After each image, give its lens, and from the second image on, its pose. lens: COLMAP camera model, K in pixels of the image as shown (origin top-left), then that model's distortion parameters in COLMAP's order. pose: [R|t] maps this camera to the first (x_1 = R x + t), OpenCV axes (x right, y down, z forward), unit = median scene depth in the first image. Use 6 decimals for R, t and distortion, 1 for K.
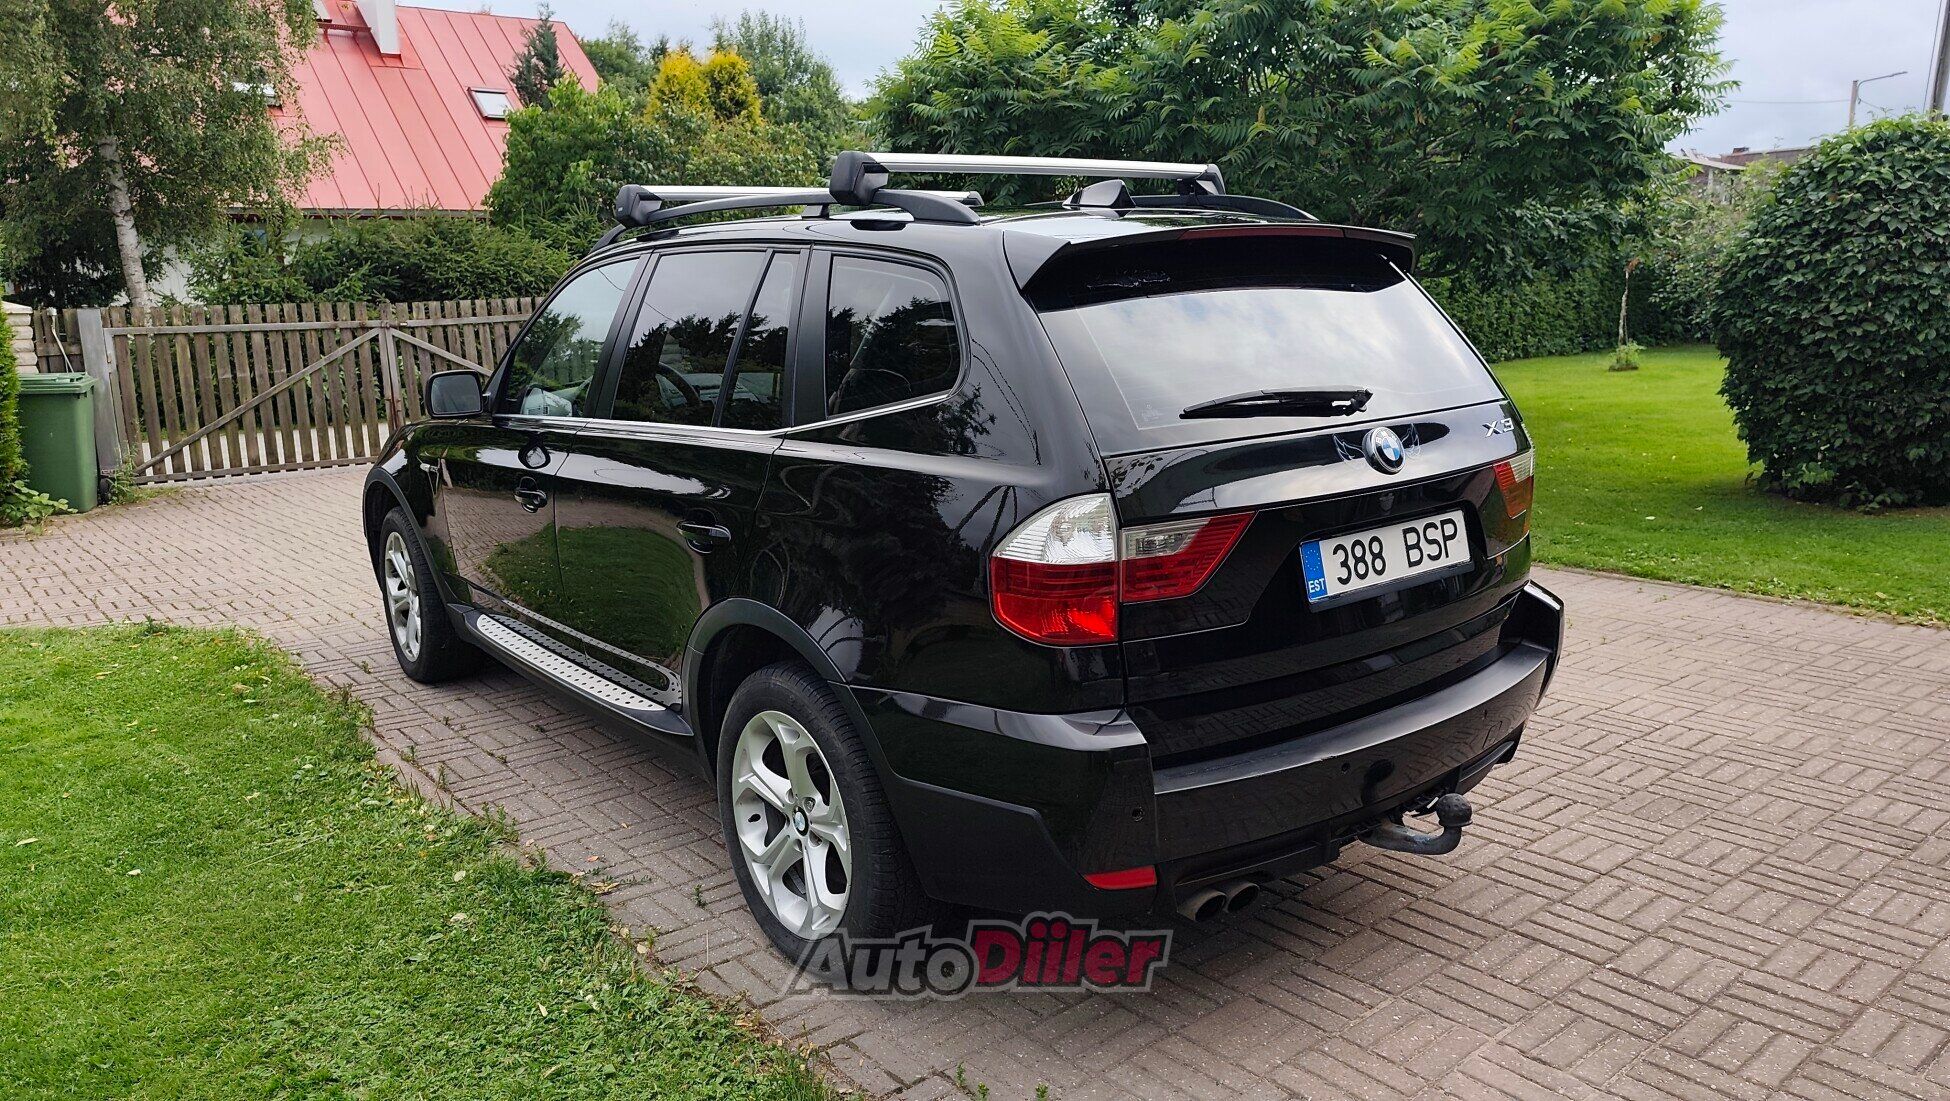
lens RADIAL K [[1328.6, 0, 975.0], [0, 1328.6, 550.5], [0, 0, 1]] dist [0.001947, -0.002883]
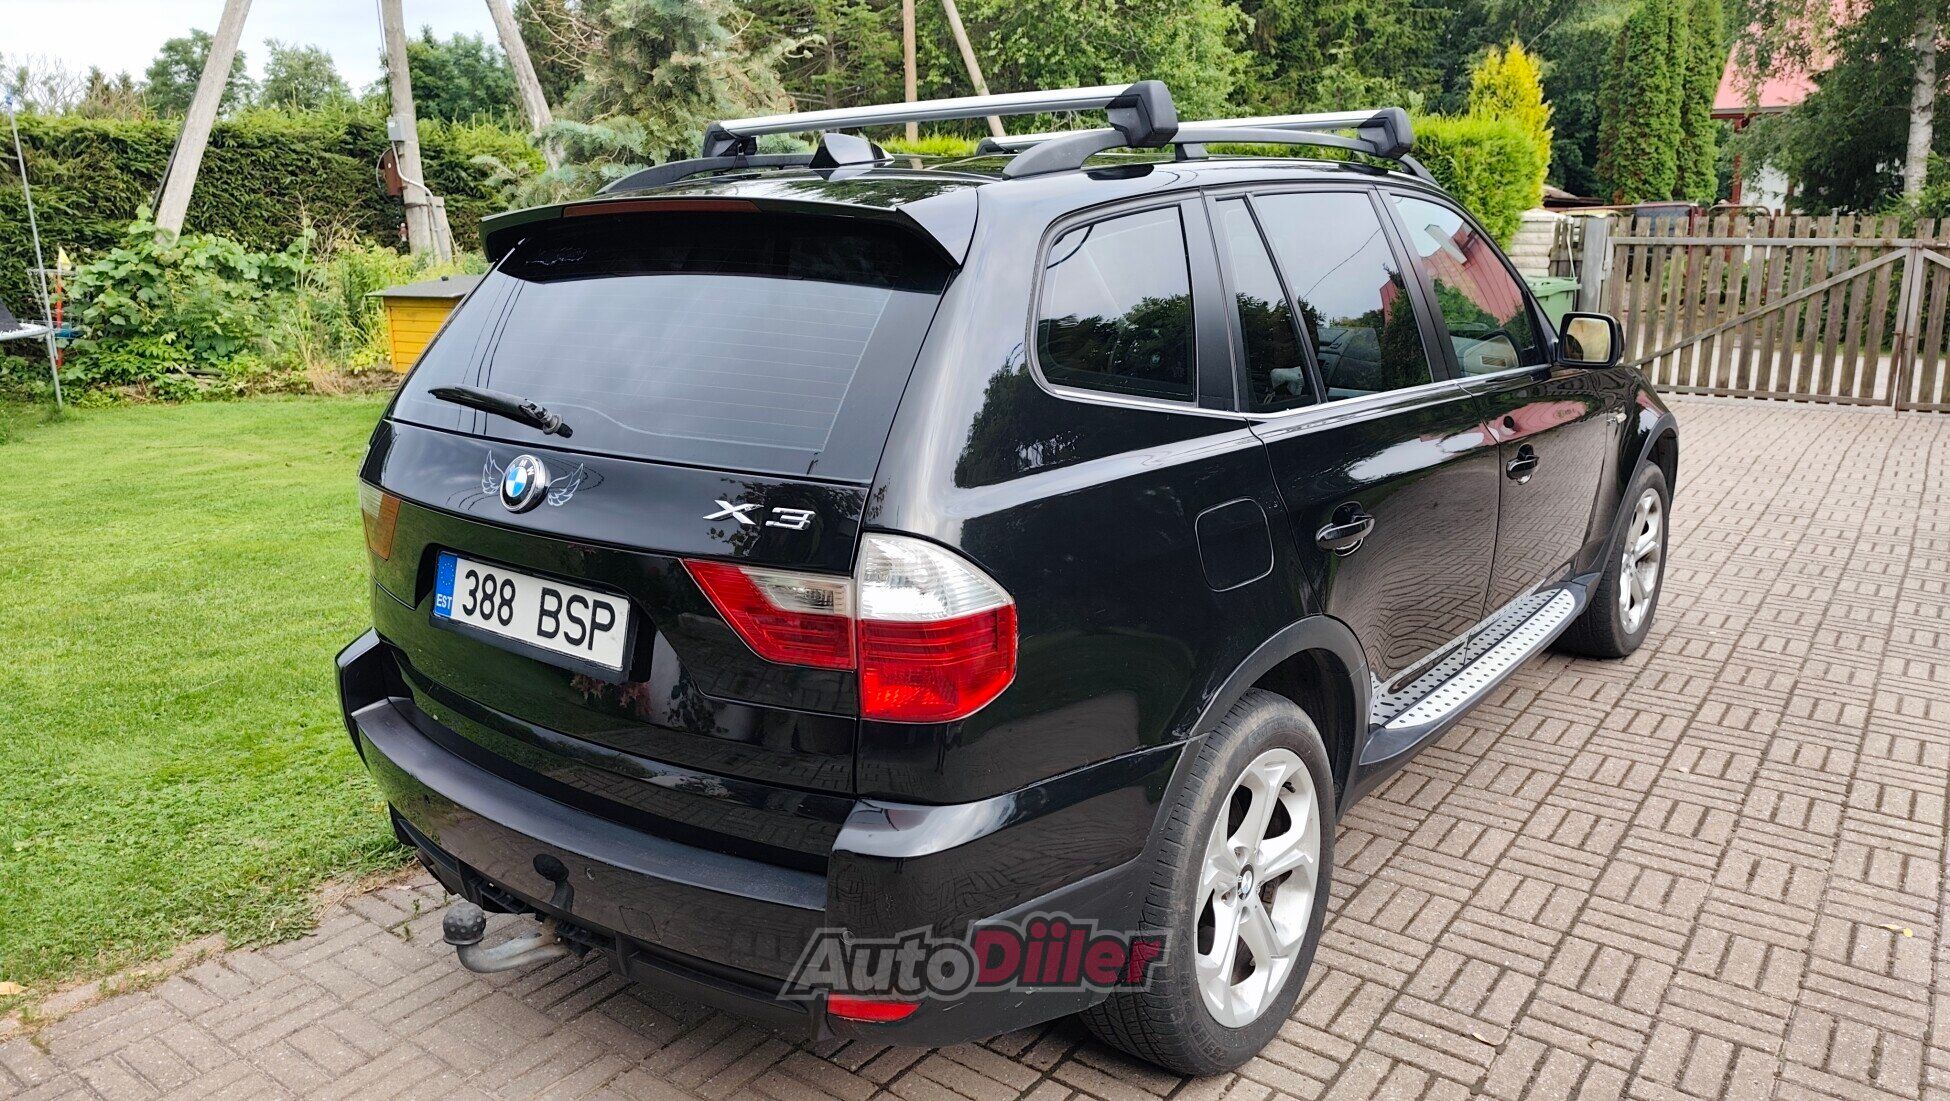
lens RADIAL K [[1349.0, 0, 975.0], [0, 1349.0, 550.5], [0, 0, 1]] dist [-0.002483, 0.001384]
pose [[0.246025, 0.254604, -0.935227, 1.098601], [-0.184577, 0.959534, 0.212666, -0.248324], [0.951527, 0.120300, 0.283063, 0.980141]]
